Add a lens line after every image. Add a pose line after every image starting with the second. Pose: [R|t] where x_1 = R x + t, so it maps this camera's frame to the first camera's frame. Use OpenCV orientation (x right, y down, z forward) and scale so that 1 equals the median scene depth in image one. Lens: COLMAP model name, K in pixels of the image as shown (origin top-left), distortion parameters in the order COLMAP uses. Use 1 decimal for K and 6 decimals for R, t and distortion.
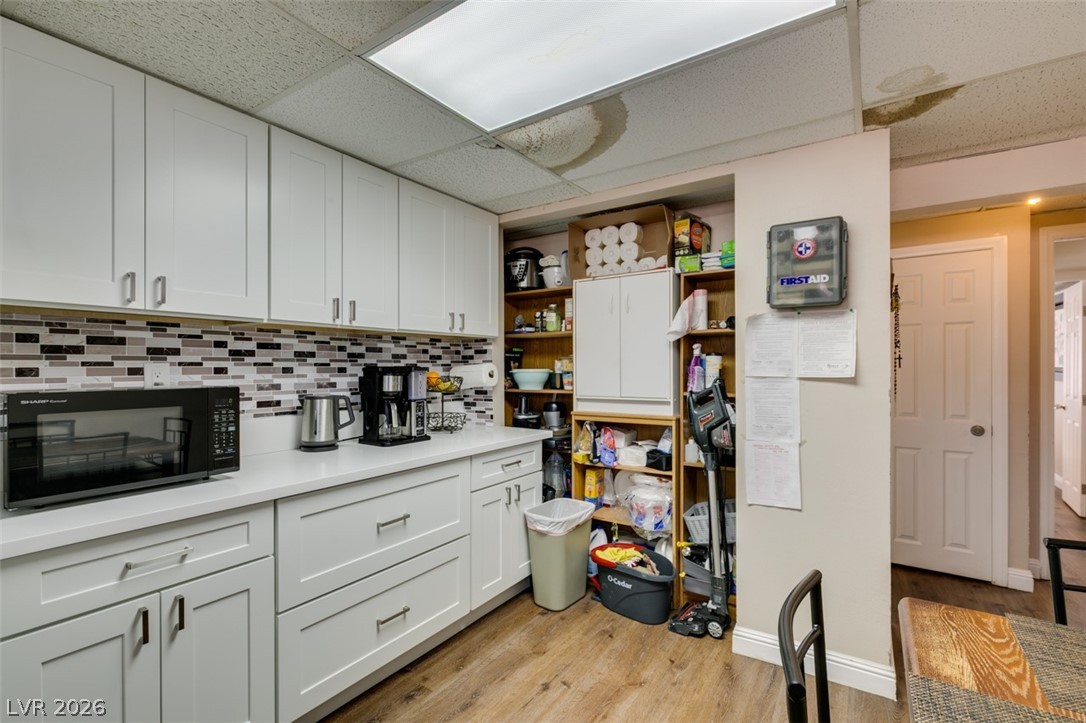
lens RADIAL K [[481.5, 0, 546.1], [0, 481.5, 362.9], [0, 0, 1]] dist [-0.002324, -0.001304]
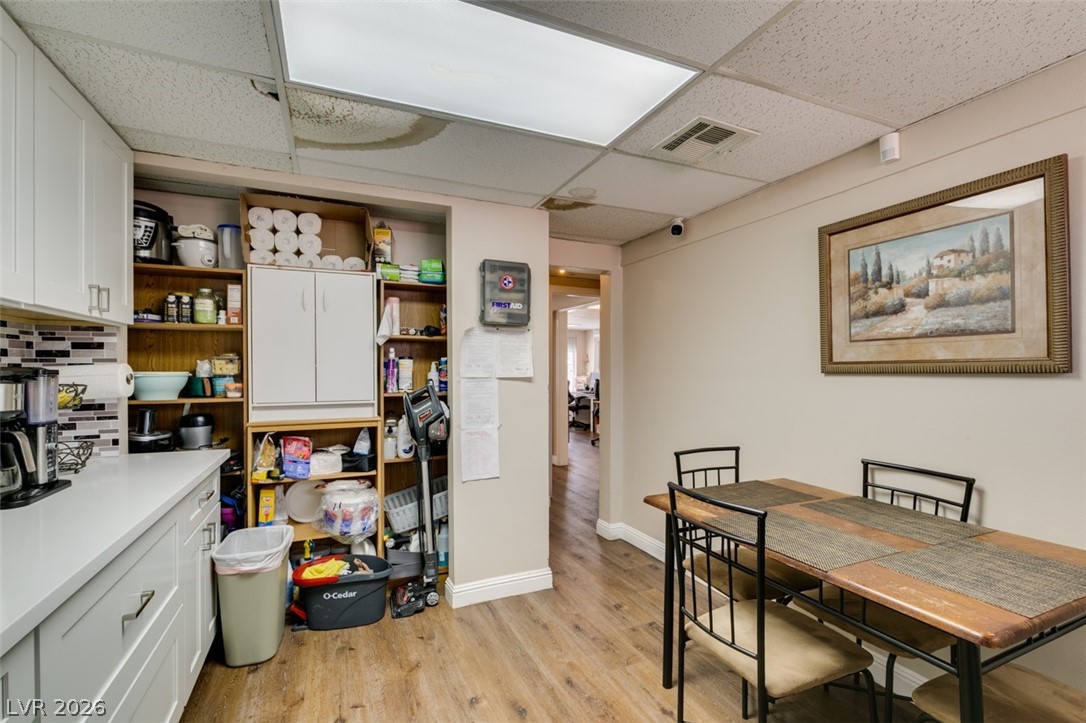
lens RADIAL K [[481.5, 0, 543.6], [0, 481.5, 367.2], [0, 0, 1]] dist [-0.002324, -0.001304]
pose [[0.538636, 0.005668, 0.842519, -0.411393], [-0.009458, 0.999955, -0.000681, 0.000883], [-0.842485, -0.007602, 0.538666, 0.141366]]
